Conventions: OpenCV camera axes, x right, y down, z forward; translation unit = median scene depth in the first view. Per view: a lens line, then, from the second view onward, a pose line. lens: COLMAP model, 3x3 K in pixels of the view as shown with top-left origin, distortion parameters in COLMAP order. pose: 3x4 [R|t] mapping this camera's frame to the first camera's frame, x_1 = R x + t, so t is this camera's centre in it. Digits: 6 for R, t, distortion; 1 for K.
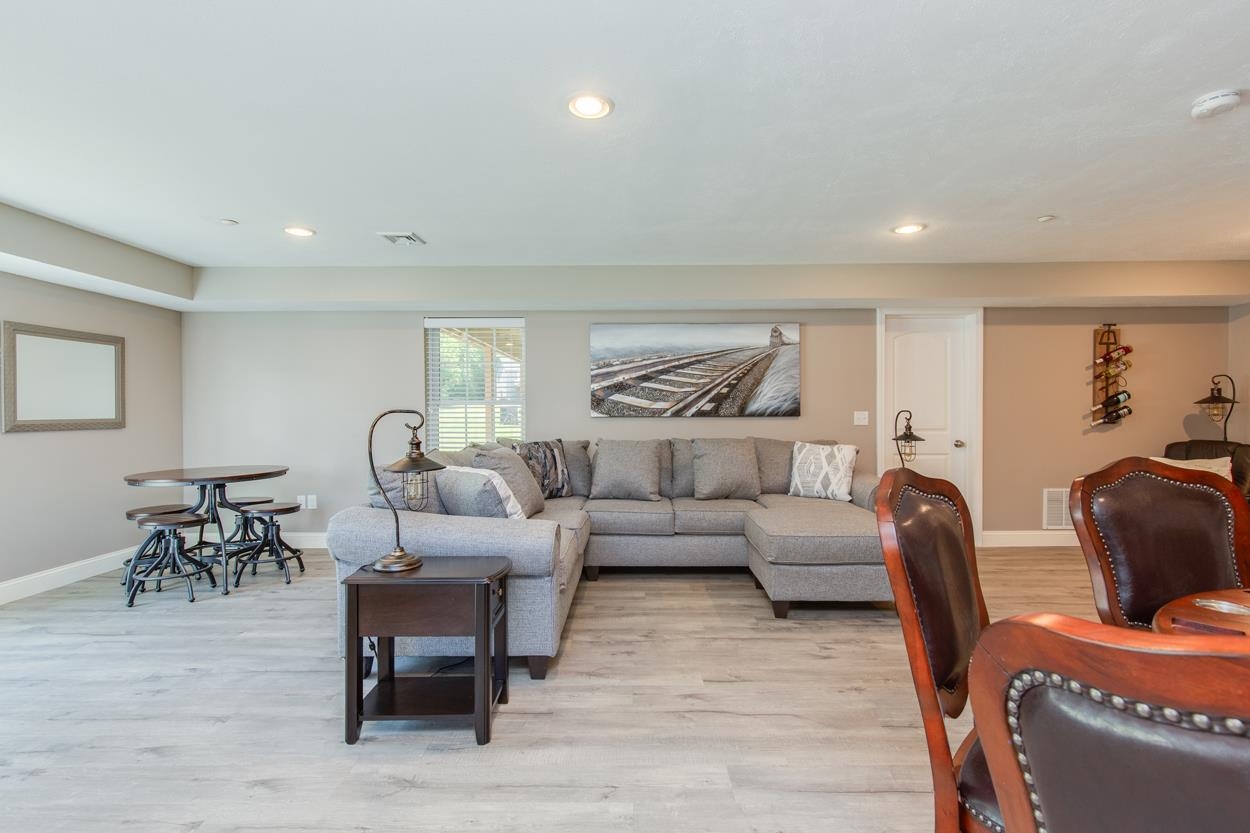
lens RADIAL K [[567.1, 0, 624.5], [0, 567.1, 414.4], [0, 0, 1]] dist [0.001826, -0.000276]
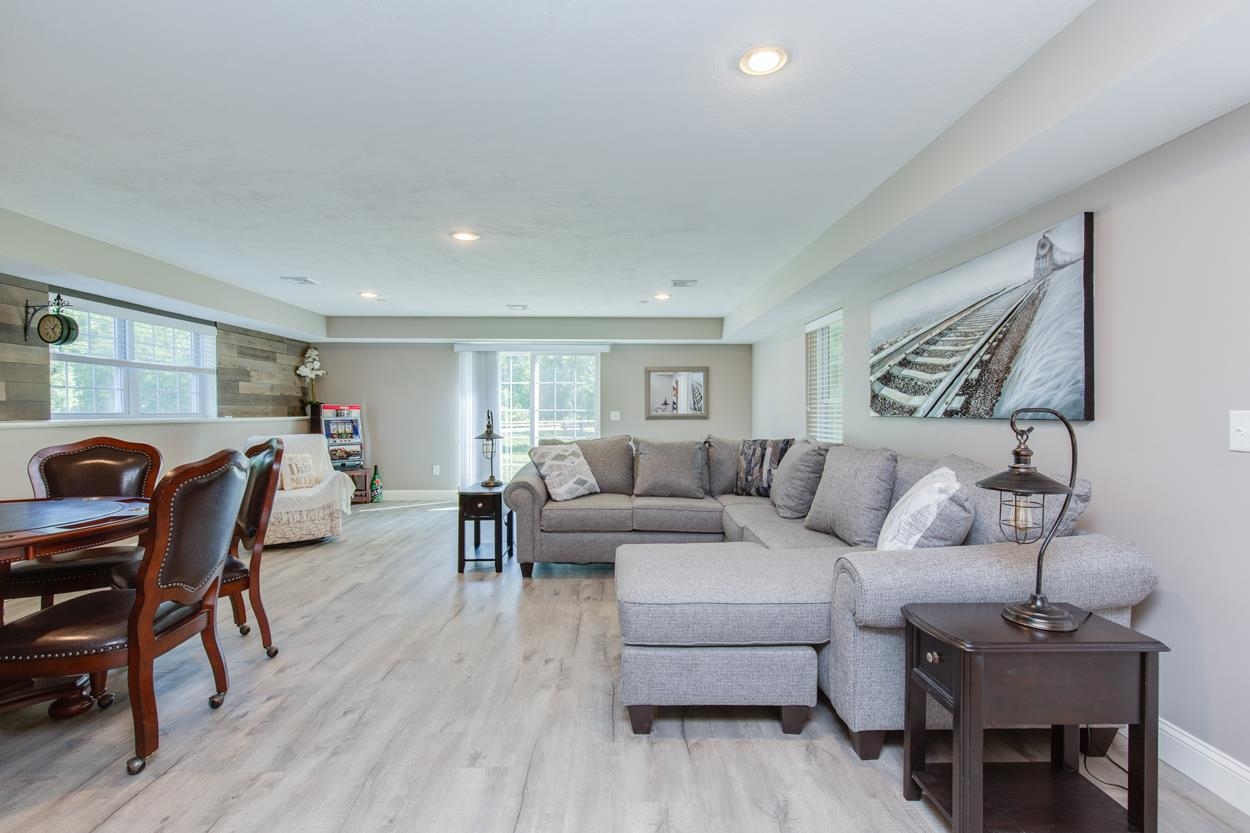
lens RADIAL K [[567.1, 0, 624.5], [0, 567.1, 414.4], [0, 0, 1]] dist [0.001826, -0.000276]
pose [[0.033660, 0.008361, -0.999398, 0.743038], [-0.003999, 0.999958, 0.008231, -0.003878], [0.999425, 0.003720, 0.033692, 0.624320]]
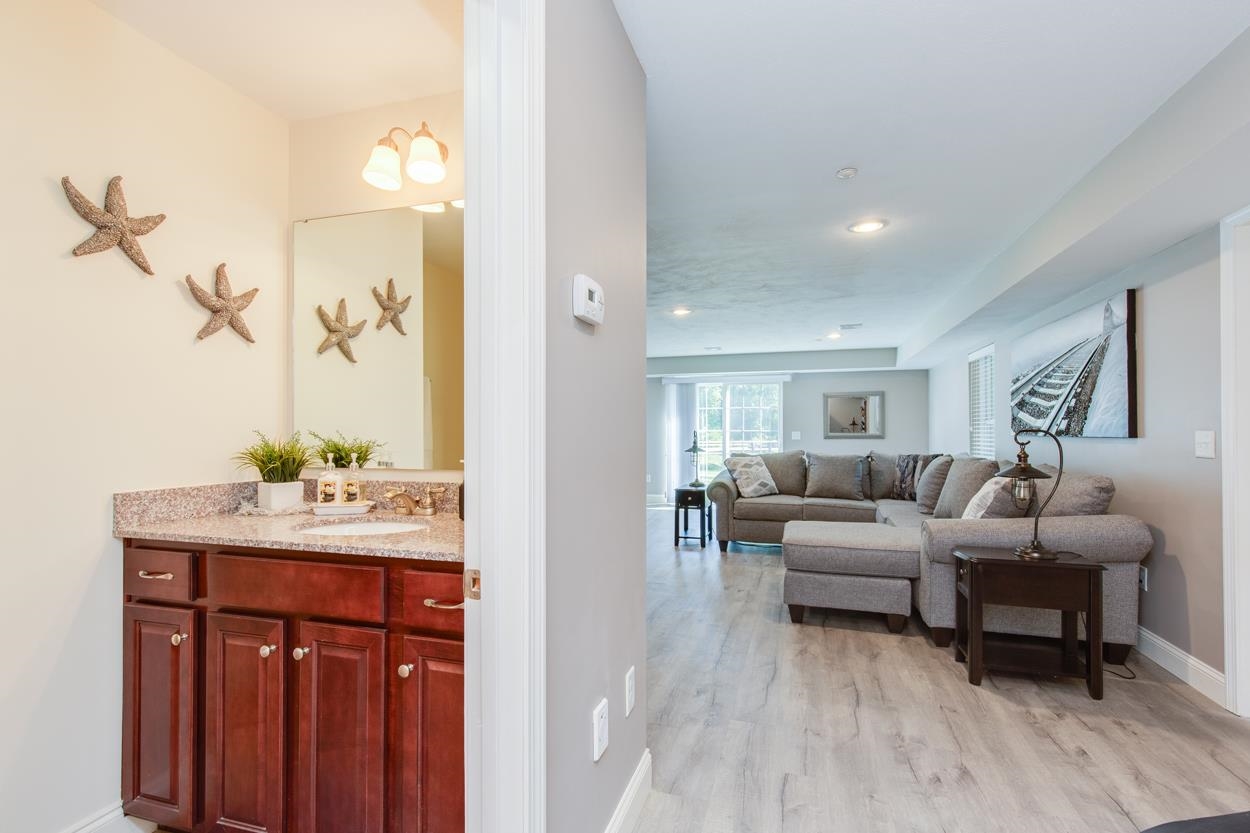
lens RADIAL K [[571.1, 0, 628.3], [0, 571.1, 429.6], [0, 0, 1]] dist [0.004092, 0.000043]
pose [[-0.282306, -0.000599, -0.959324, 1.068379], [-0.002229, 0.999998, 0.000031, -0.004761], [0.959322, 0.002147, -0.282307, 0.651164]]
